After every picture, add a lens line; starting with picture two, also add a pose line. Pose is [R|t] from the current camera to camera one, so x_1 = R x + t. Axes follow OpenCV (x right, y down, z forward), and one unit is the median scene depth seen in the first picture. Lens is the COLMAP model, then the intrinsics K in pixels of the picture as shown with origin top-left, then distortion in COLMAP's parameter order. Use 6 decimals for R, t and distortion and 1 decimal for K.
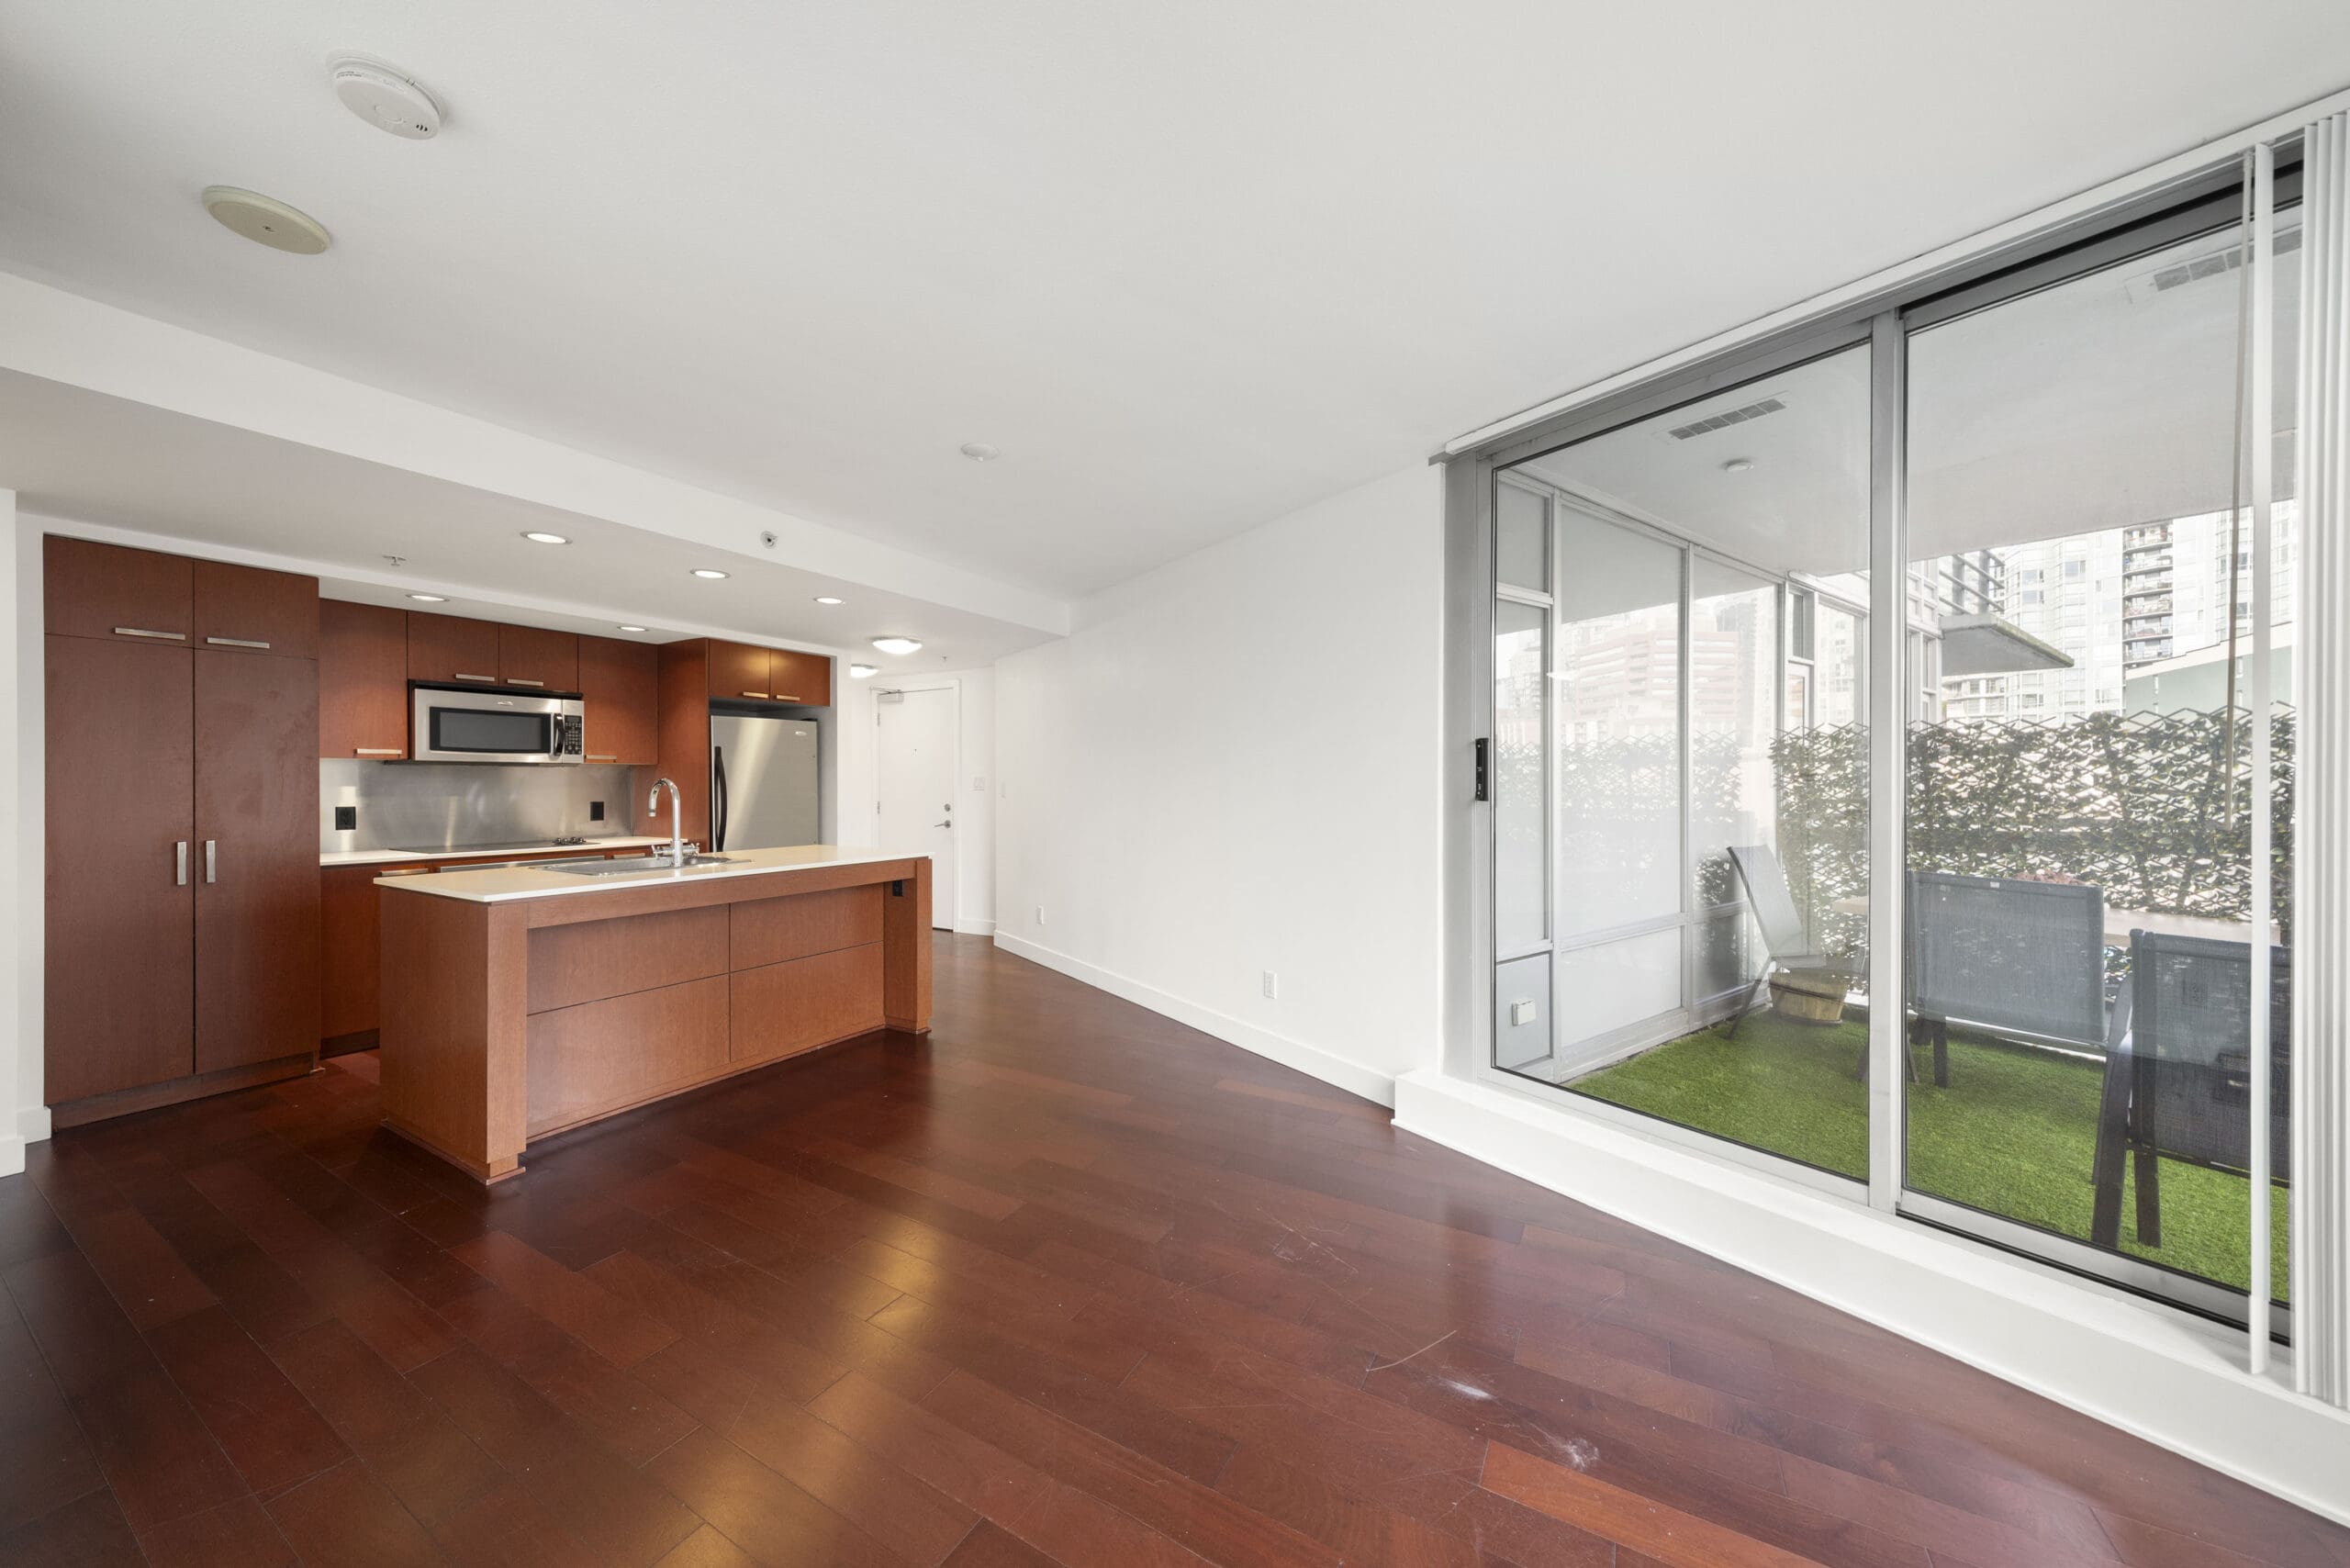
lens RADIAL K [[807.7, 0, 1175.0], [0, 807.7, 784.0], [0, 0, 1]] dist [0.000808, 0.000034]
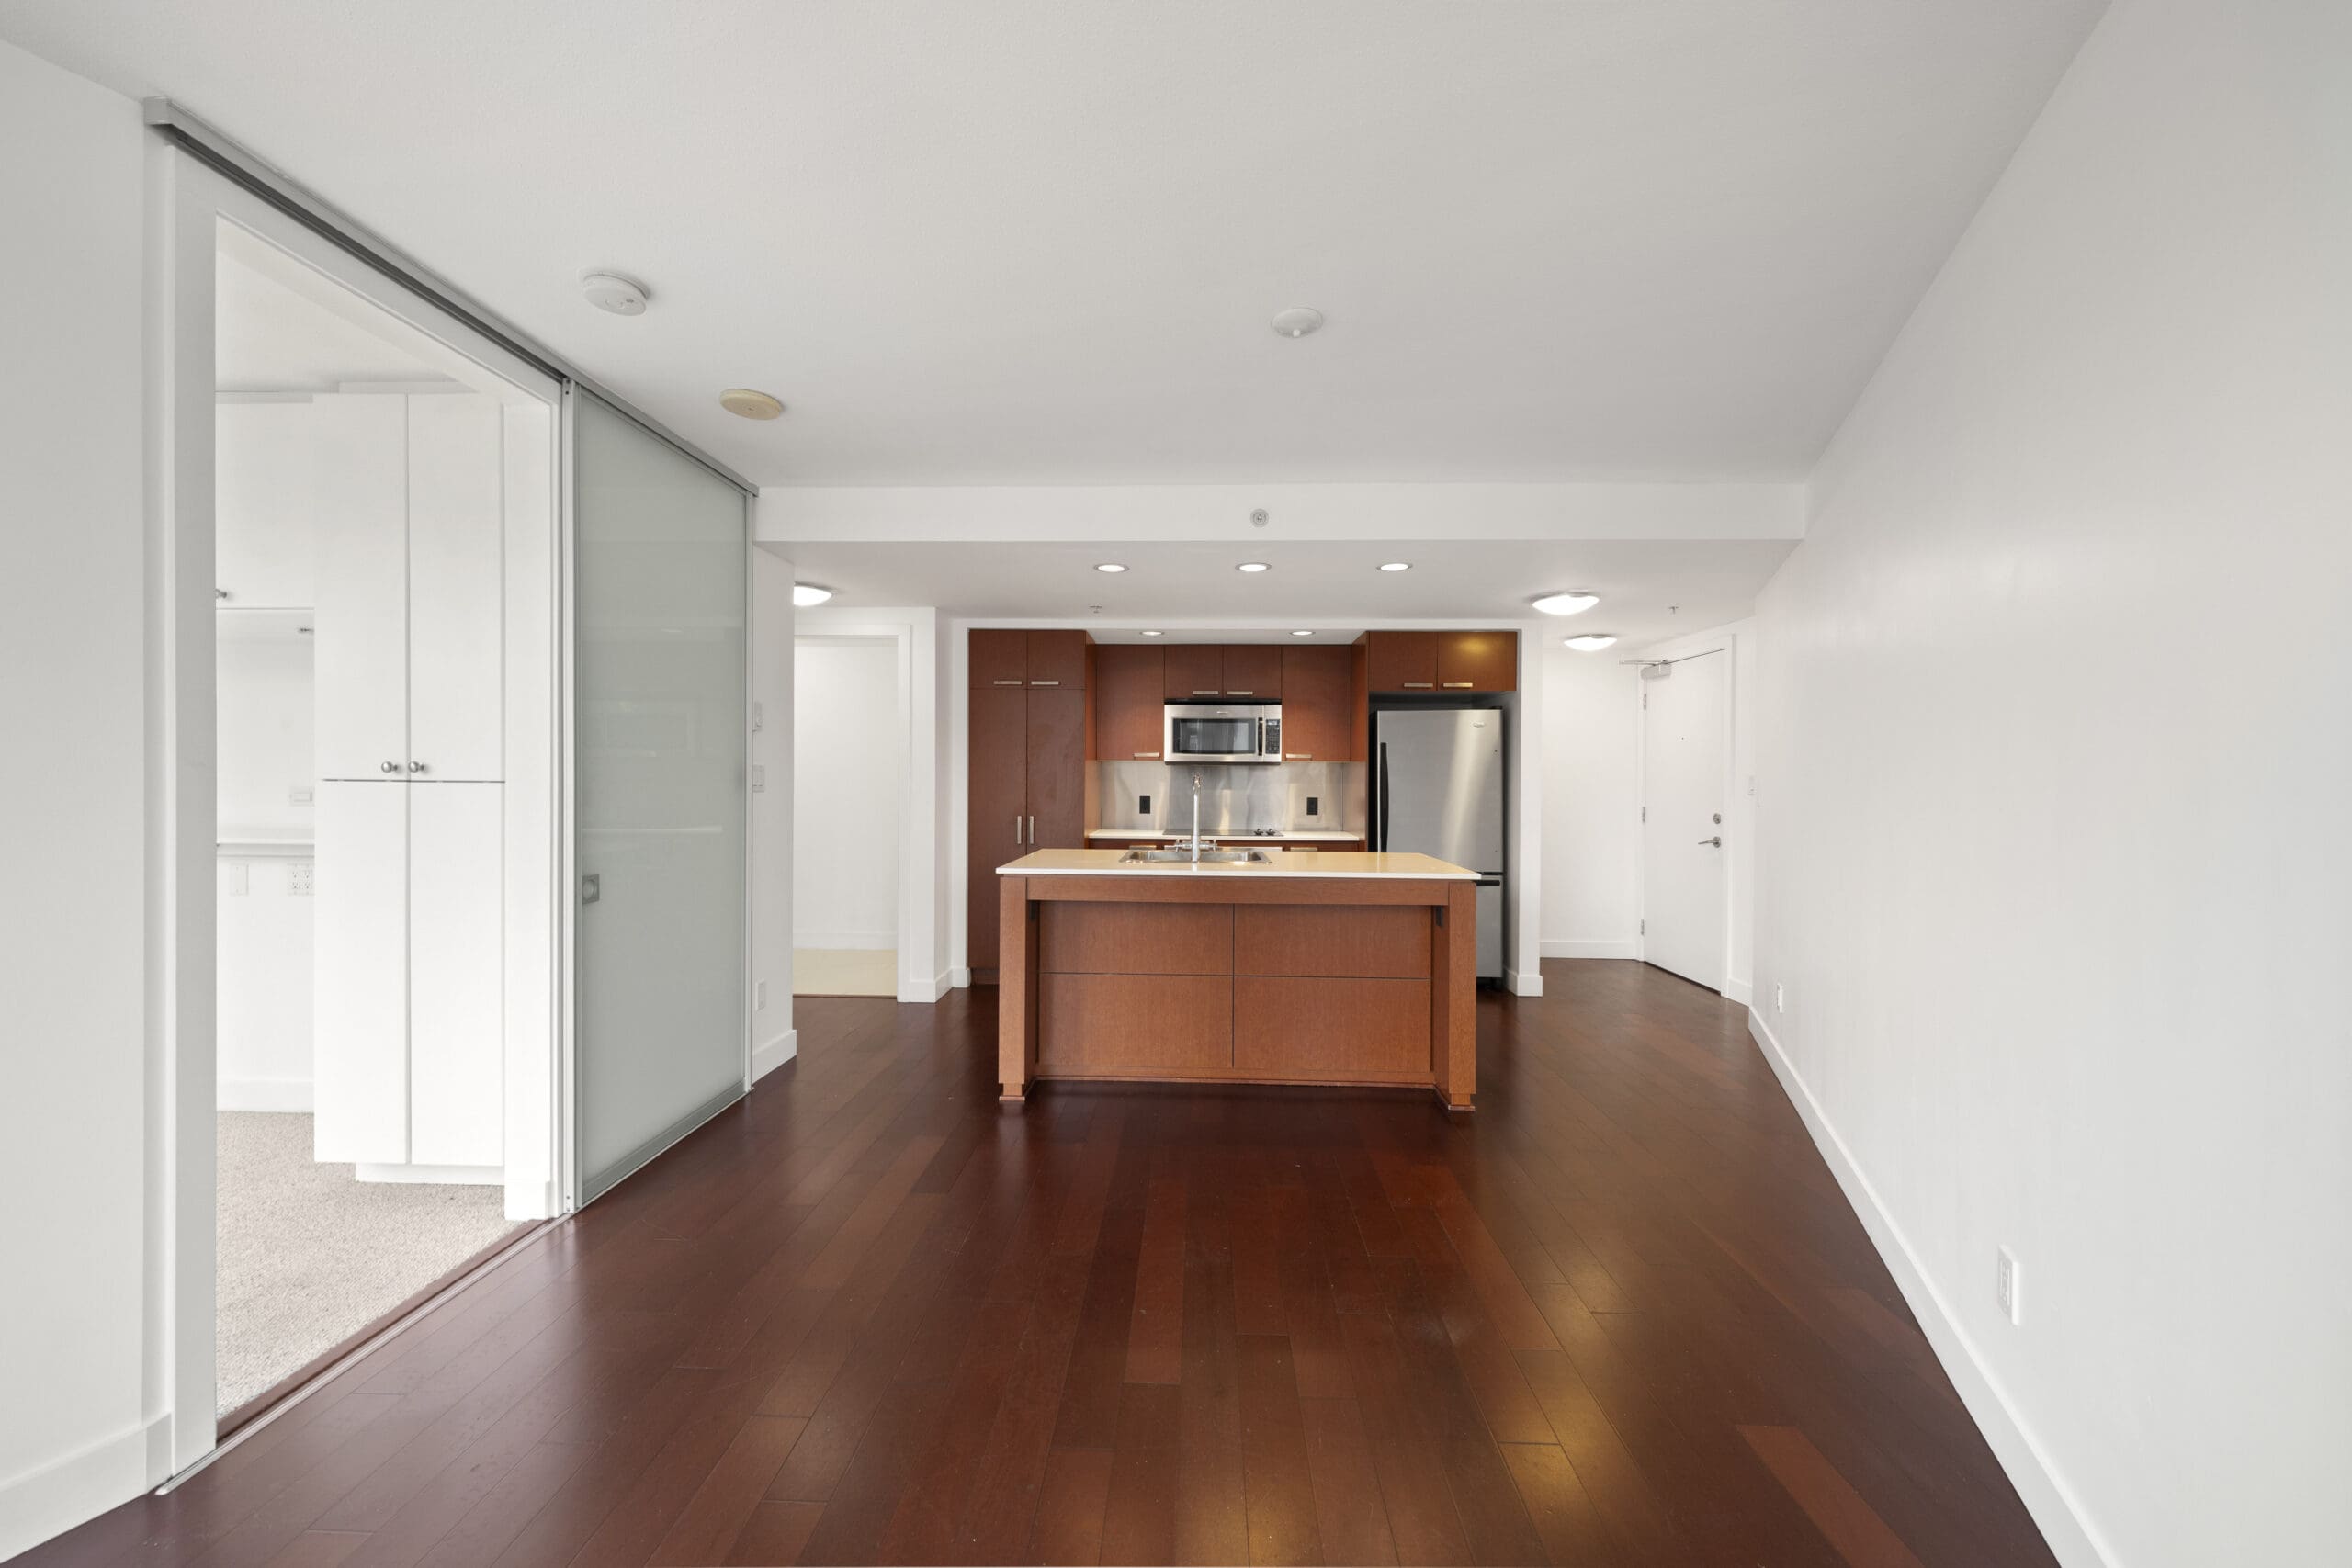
lens RADIAL K [[858.6, 0, 1181.6], [0, 858.6, 778.5], [0, 0, 1]] dist [0.001773, 0.000031]
pose [[0.472027, 0.003638, -0.881577, 0.270822], [-0.009948, 0.999950, -0.001200, -0.000583], [0.881528, 0.009336, 0.472039, 0.381738]]
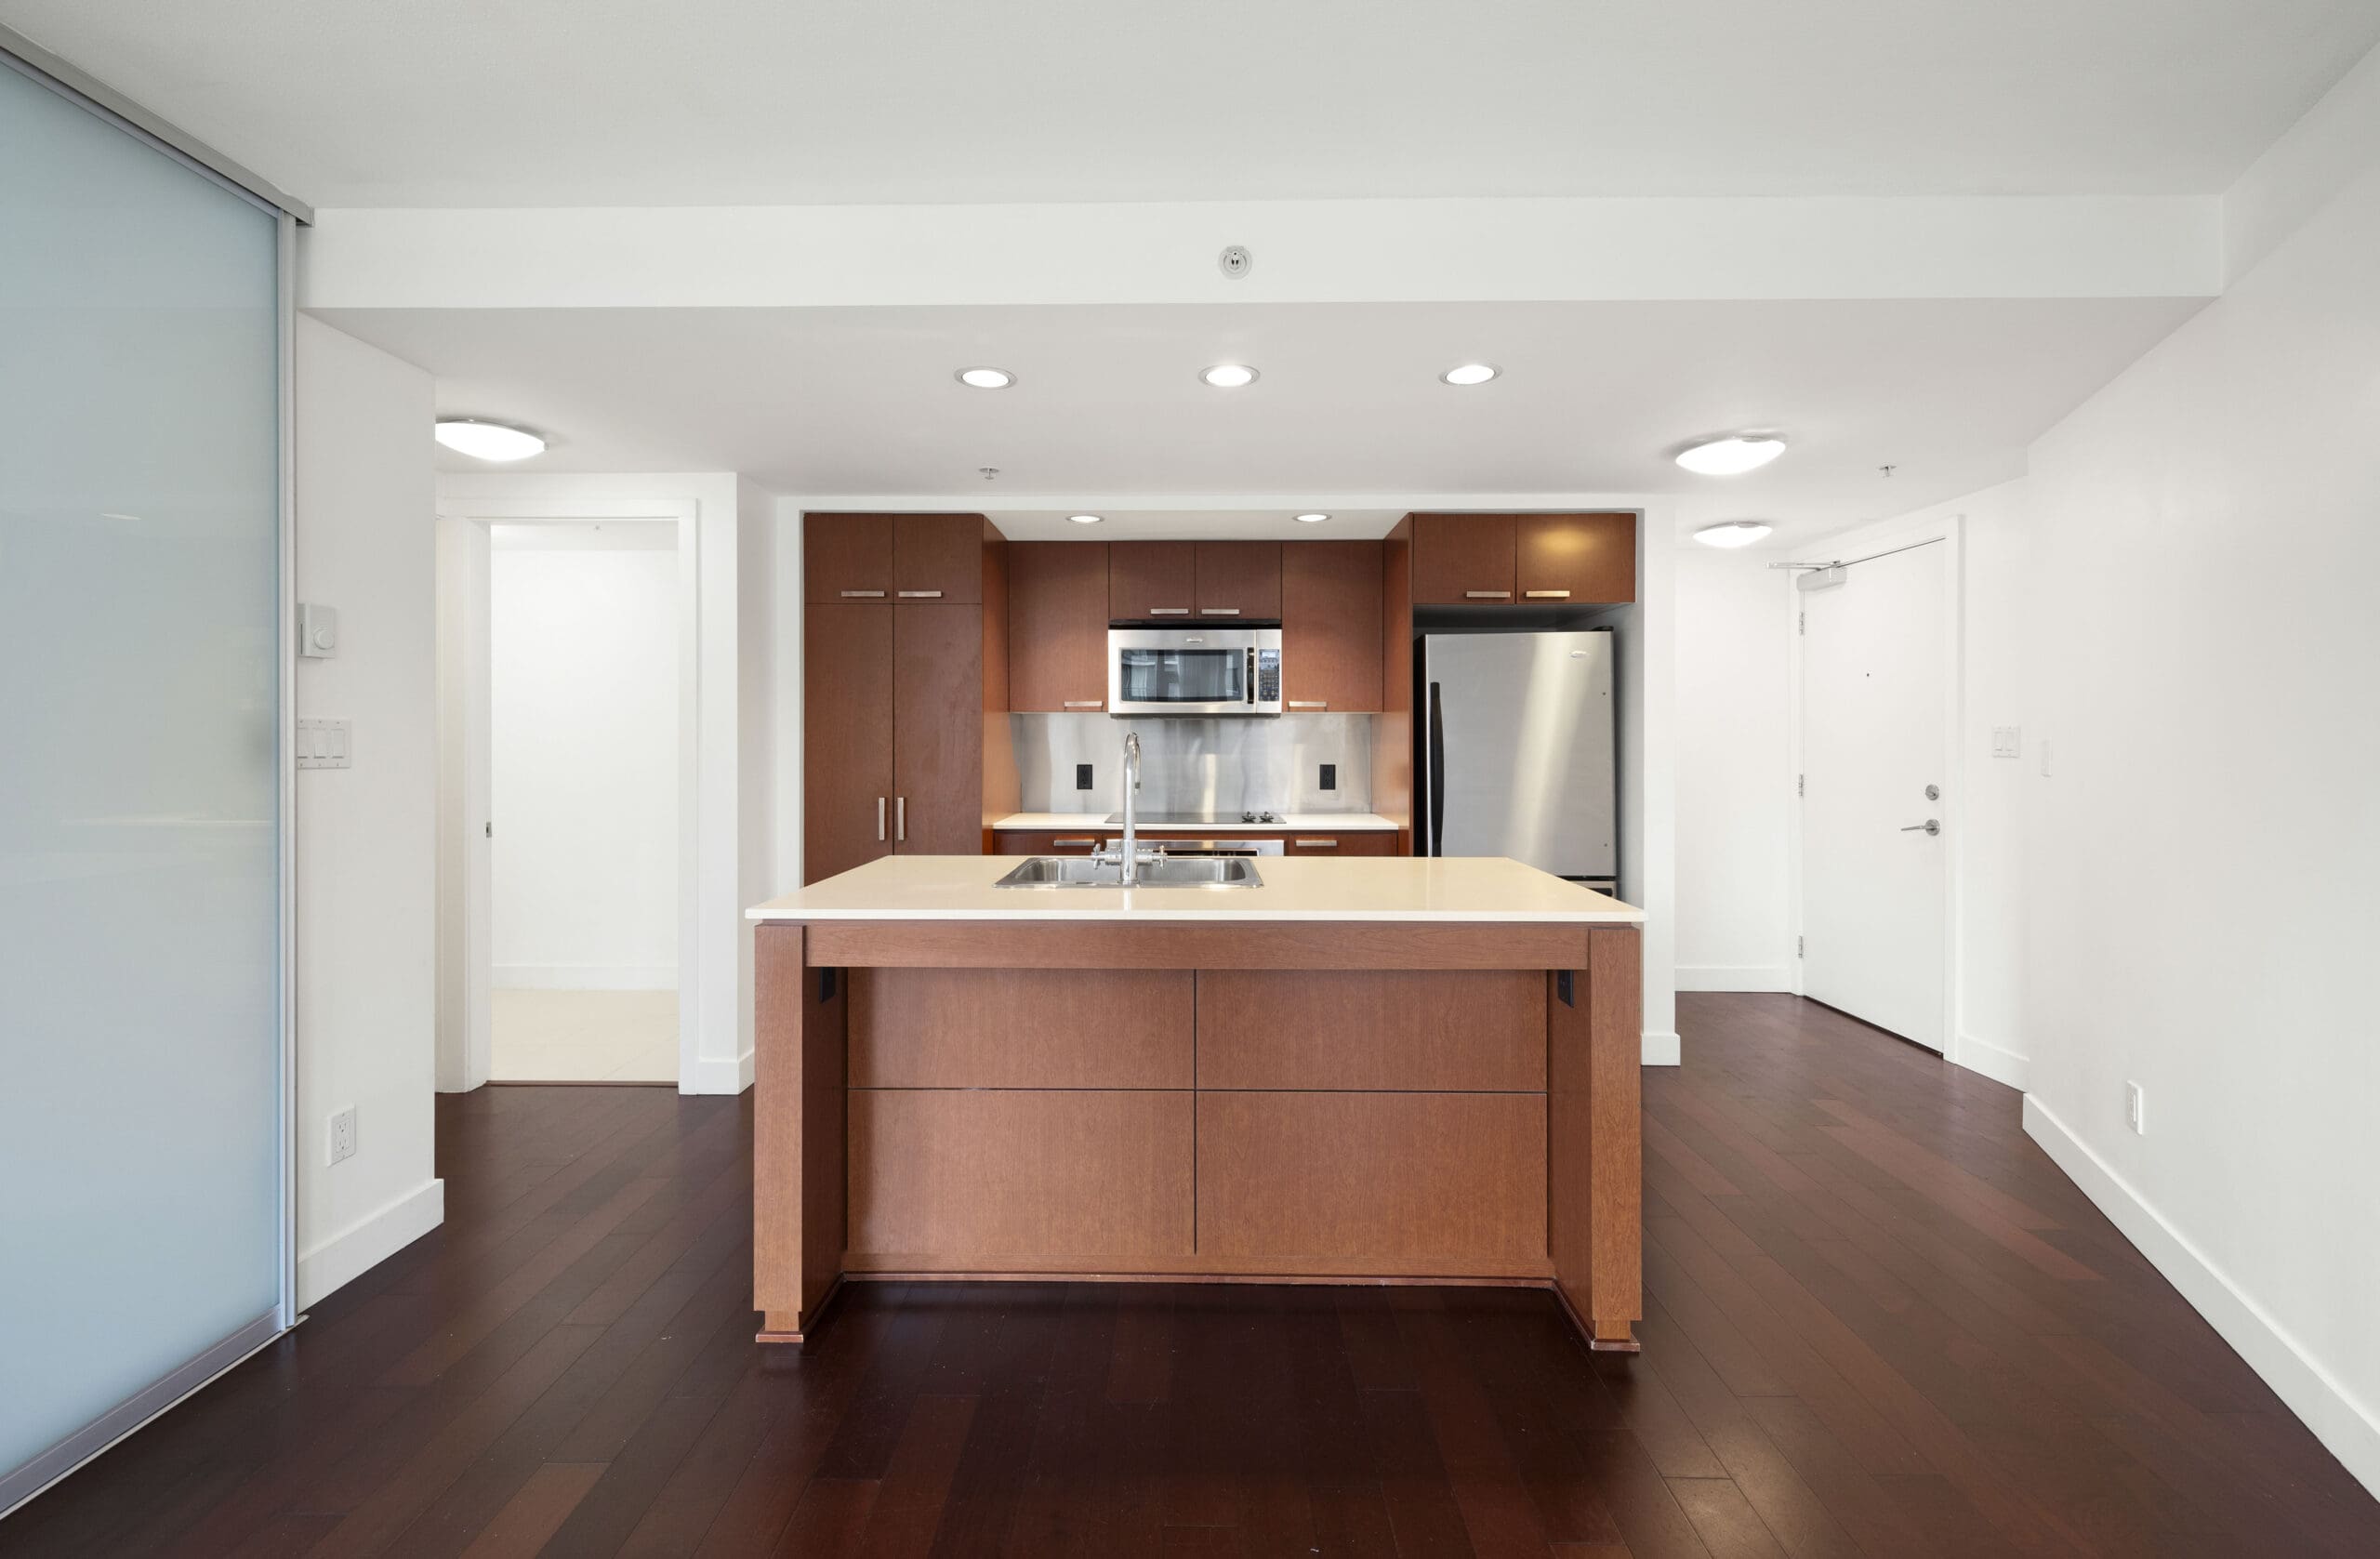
lens RADIAL K [[982.2, 0, 1187.6], [0, 982.2, 737.1], [0, 0, 1]] dist [0.001343, 0.000109]
pose [[0.485590, -0.000335, -0.874187, 0.018411], [-0.002797, 0.999994, -0.001936, -0.001618], [0.874182, 0.003385, 0.485586, 0.562508]]
